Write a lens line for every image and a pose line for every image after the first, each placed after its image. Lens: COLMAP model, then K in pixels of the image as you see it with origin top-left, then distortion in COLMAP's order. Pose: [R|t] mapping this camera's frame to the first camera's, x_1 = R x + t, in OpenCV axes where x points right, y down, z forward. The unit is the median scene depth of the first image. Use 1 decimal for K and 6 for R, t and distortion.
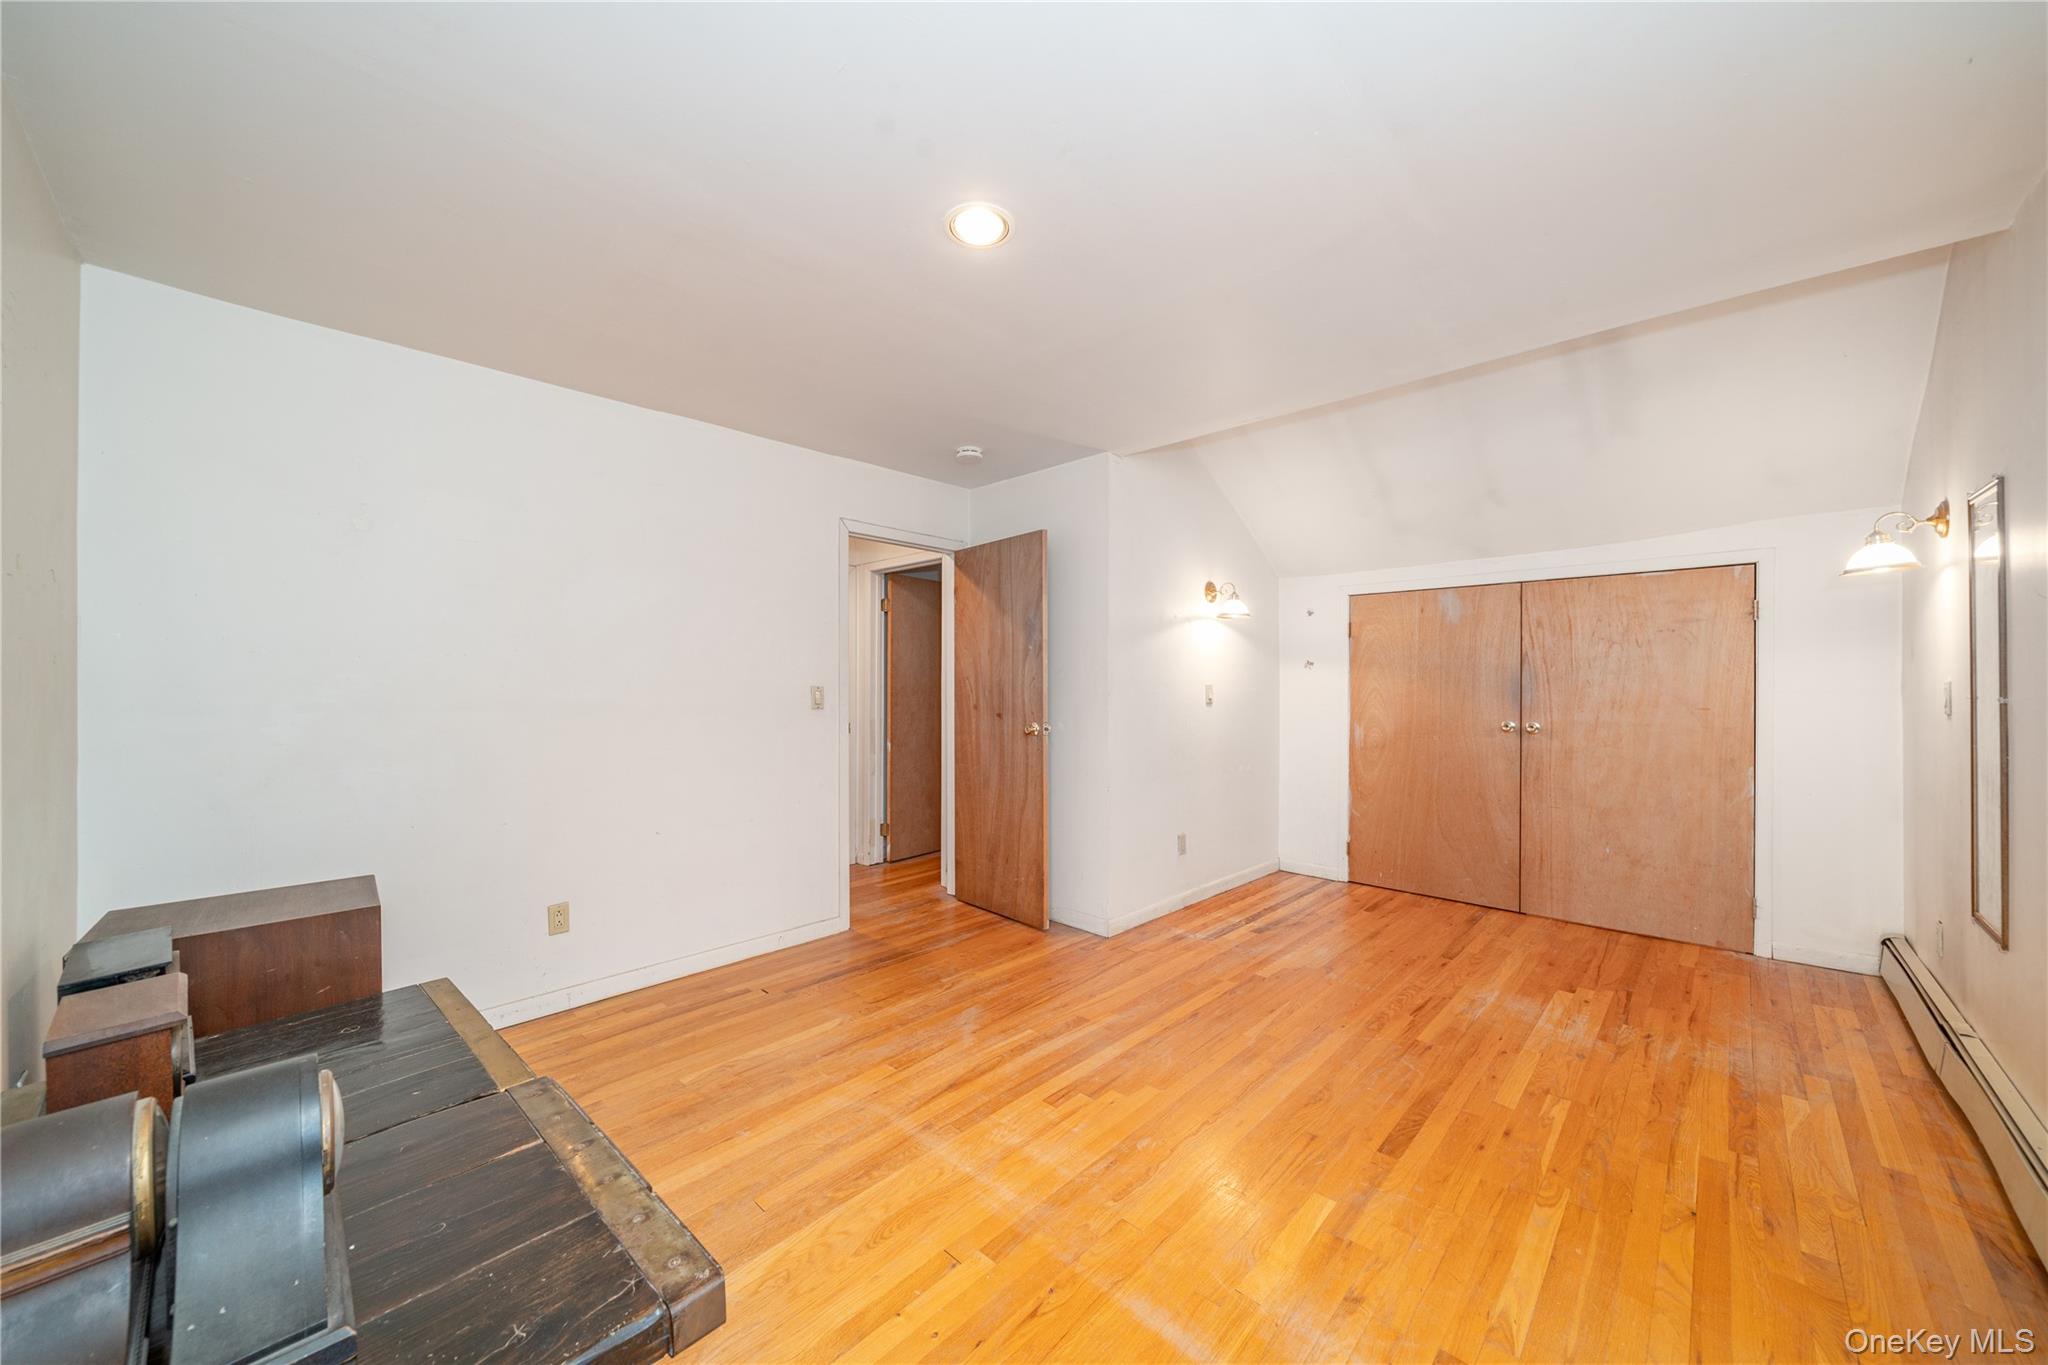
lens RADIAL K [[741.3, 0, 1024.0], [0, 741.3, 682.5], [0, 0, 1]] dist [-0.002260, -0.000110]
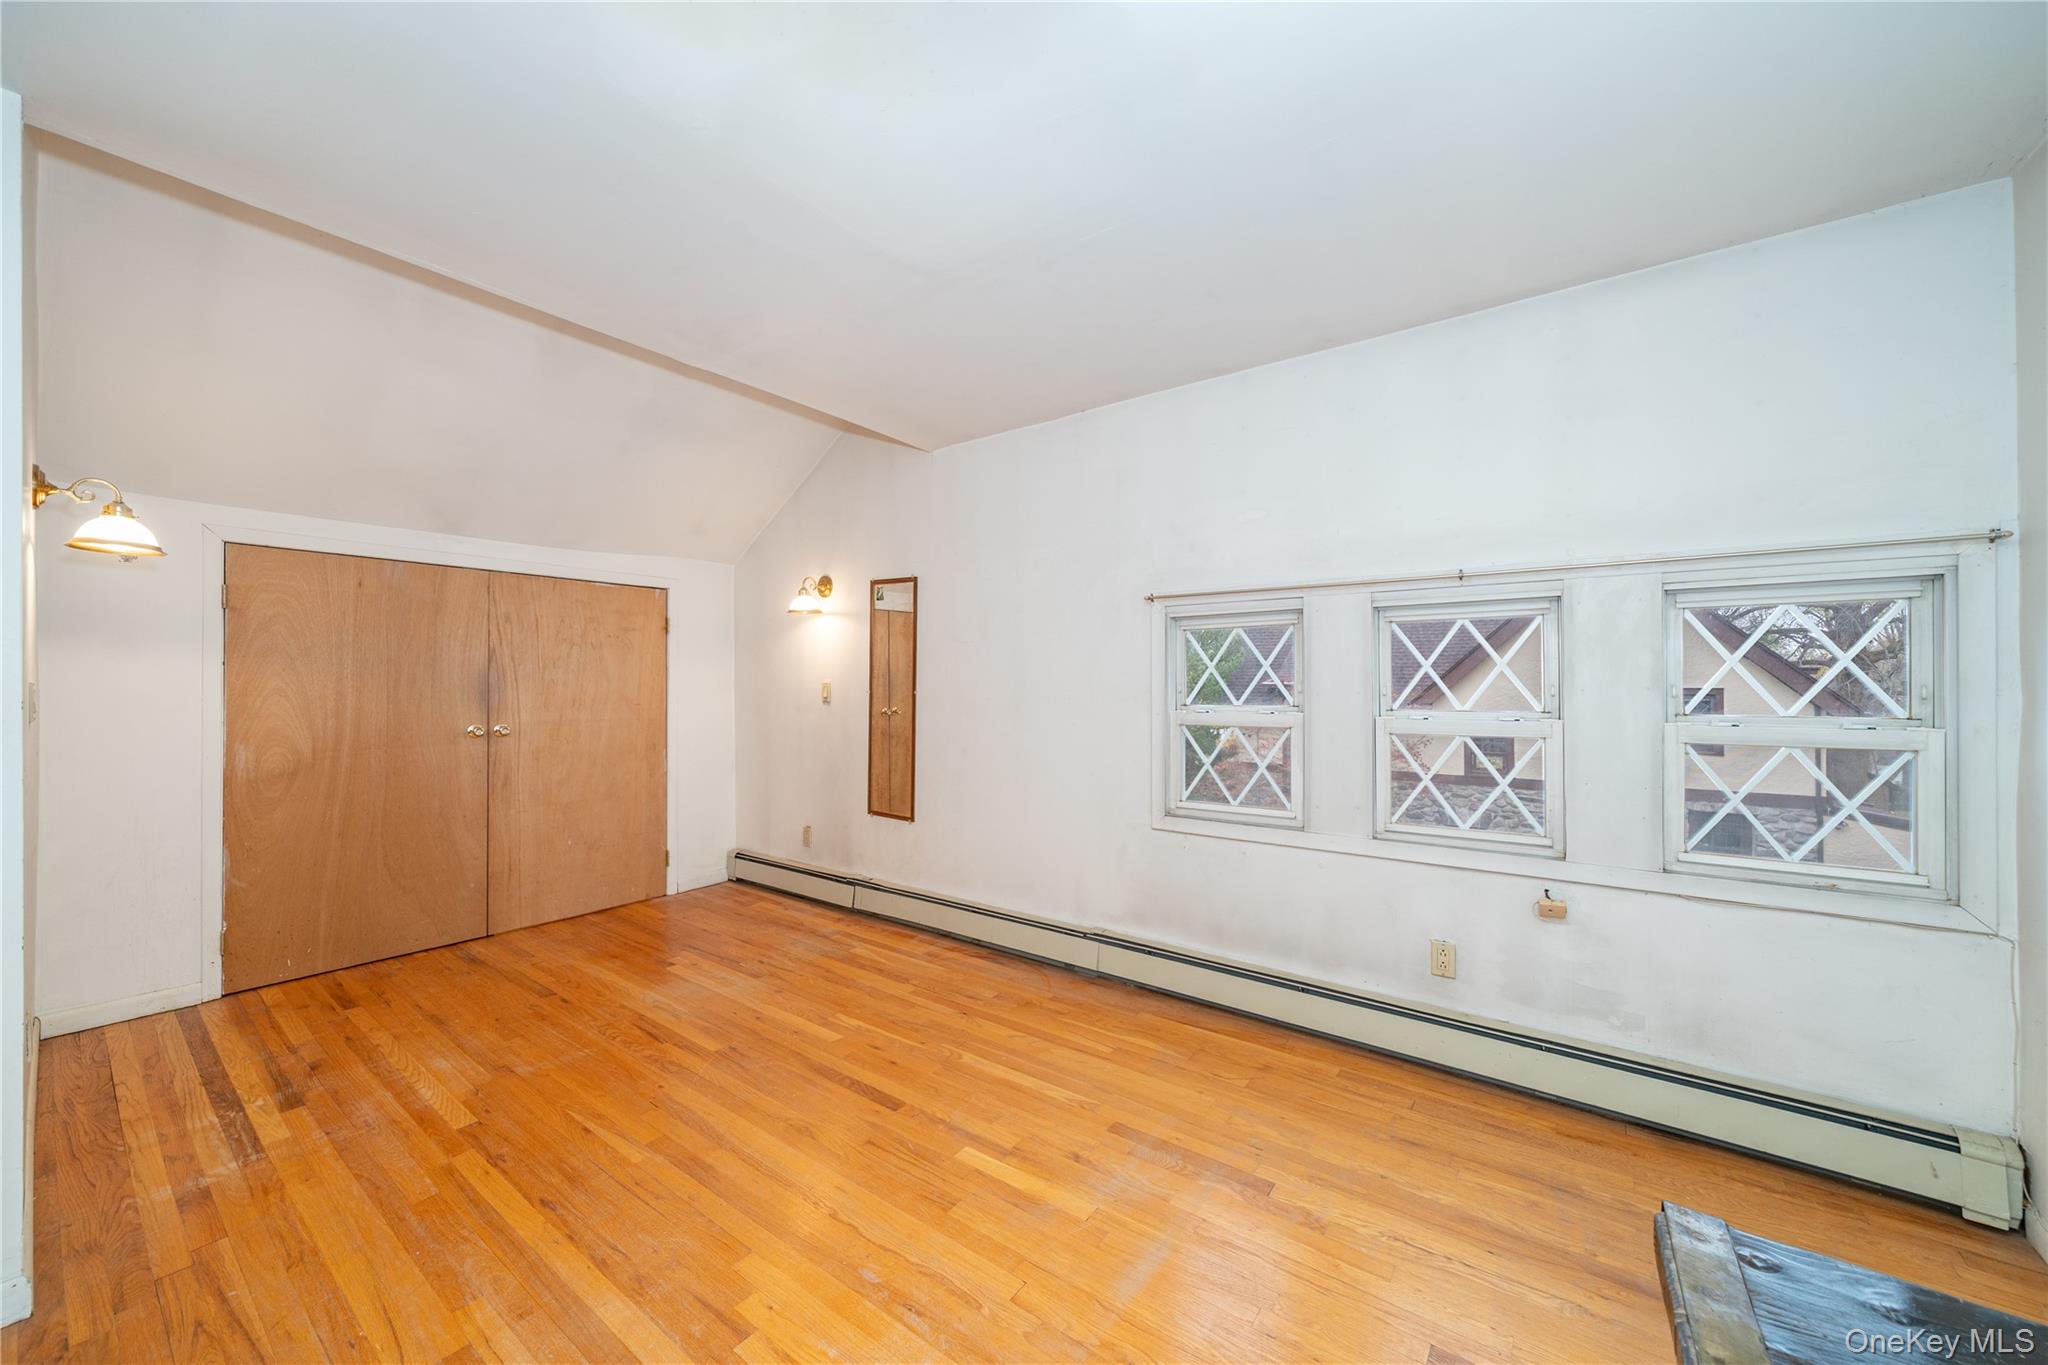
lens RADIAL K [[741.3, 0, 1024.0], [0, 741.3, 682.5], [0, 0, 1]] dist [-0.002260, -0.000110]
pose [[-0.113459, 0.003797, 0.993535, -0.395788], [-0.003055, 0.999987, -0.004171, 0.003919], [-0.993538, -0.003509, -0.113446, 0.589468]]
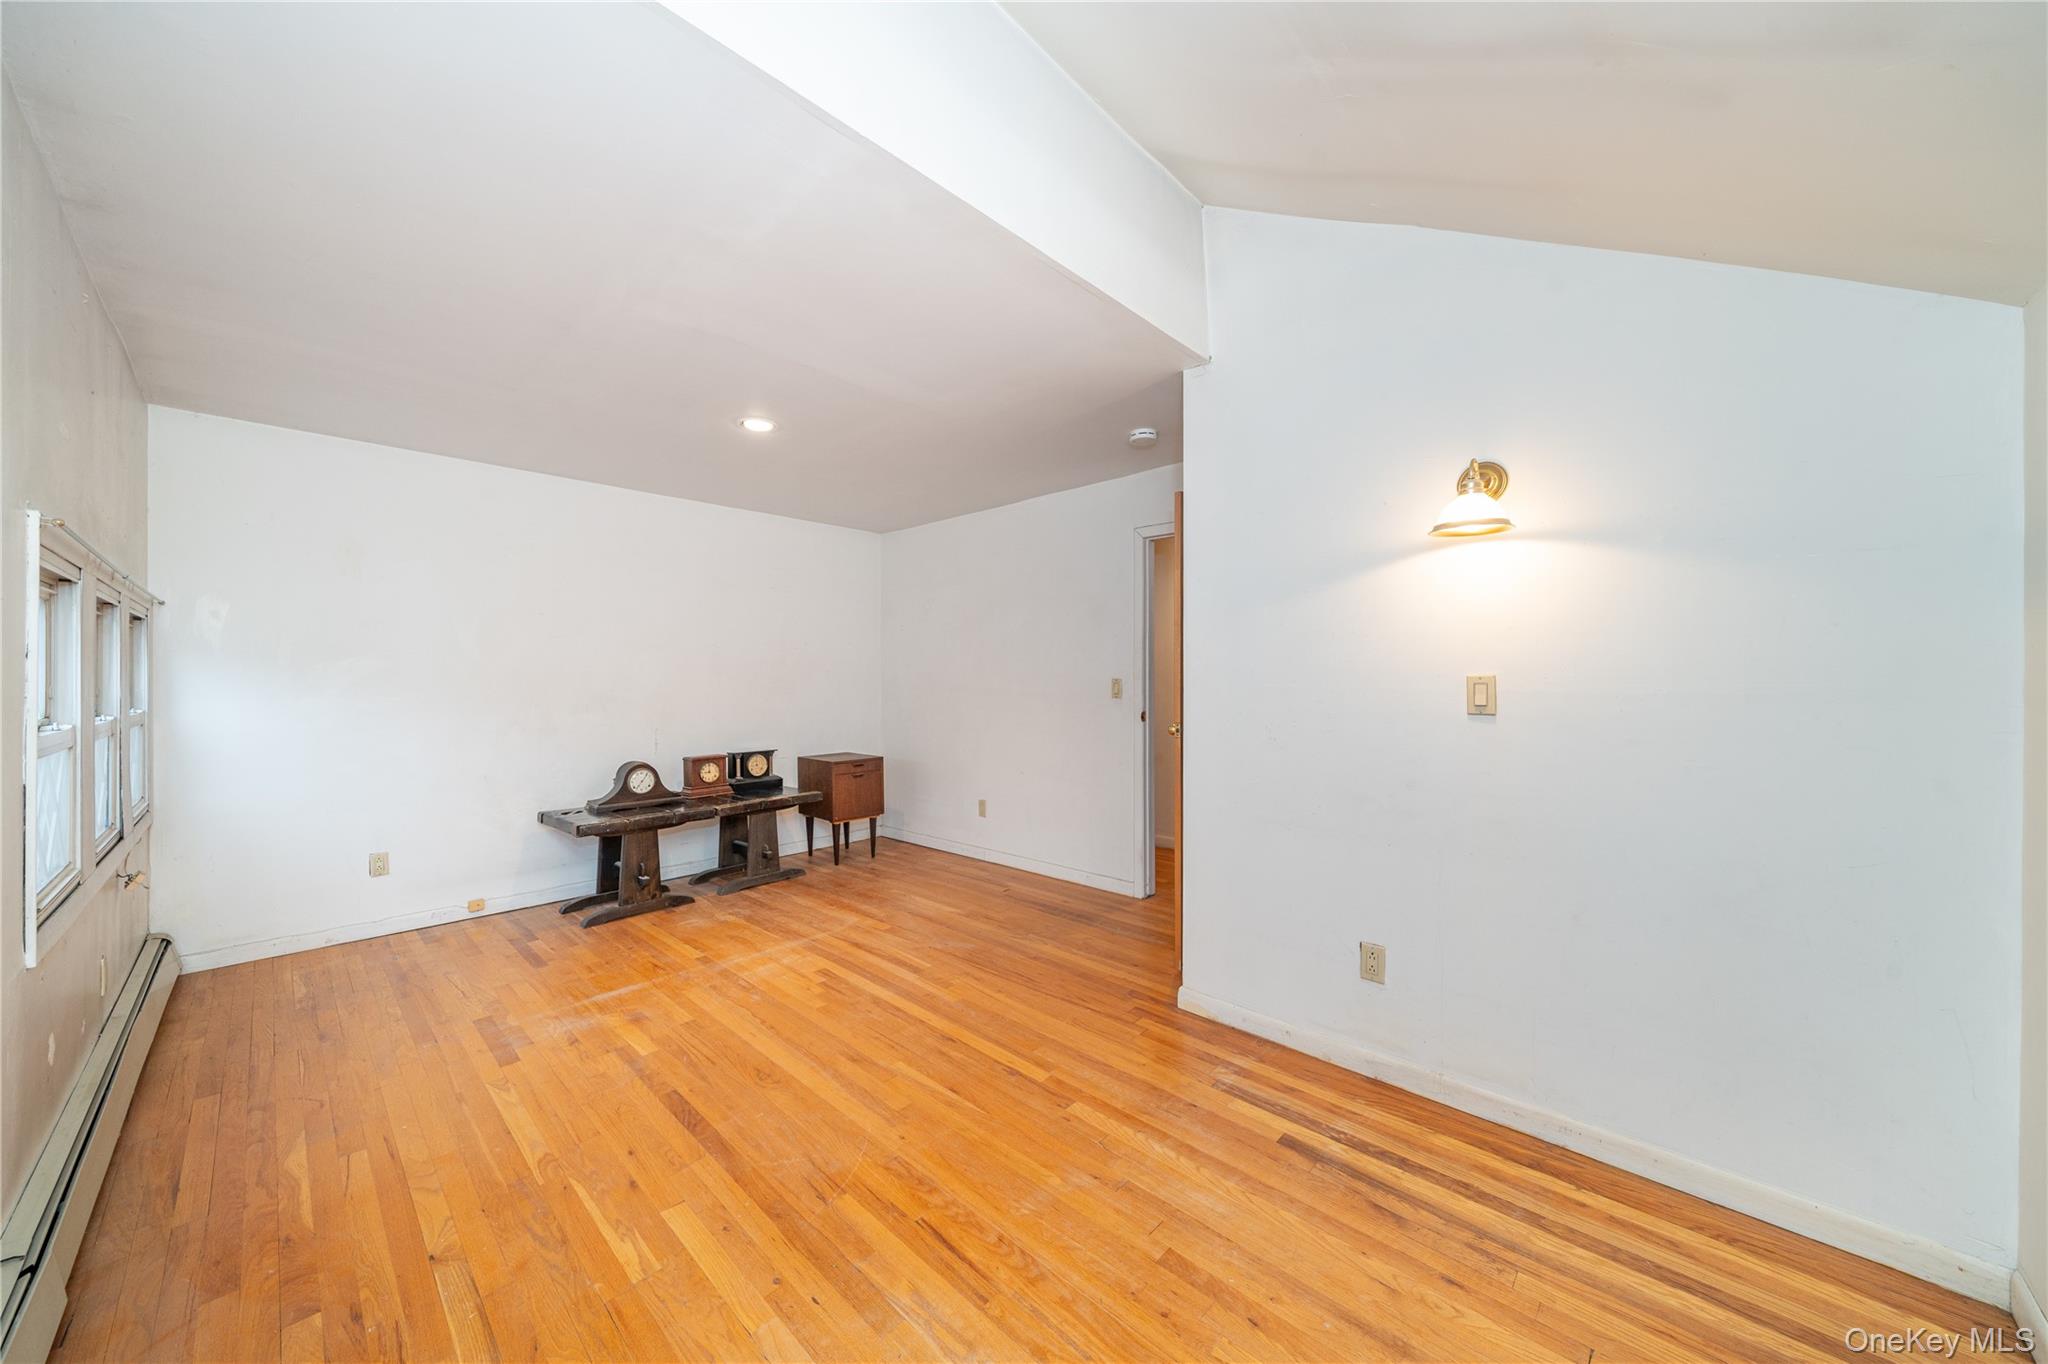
lens RADIAL K [[740.1, 0, 1024.0], [0, 740.1, 682.0], [0, 0, 1]] dist [-0.010566, 0.000110]
pose [[-0.011682, 0.006680, -0.999909, 1.004396], [0.007519, 0.999950, 0.006592, 0.002289], [0.999903, -0.007441, -0.011731, 0.977121]]
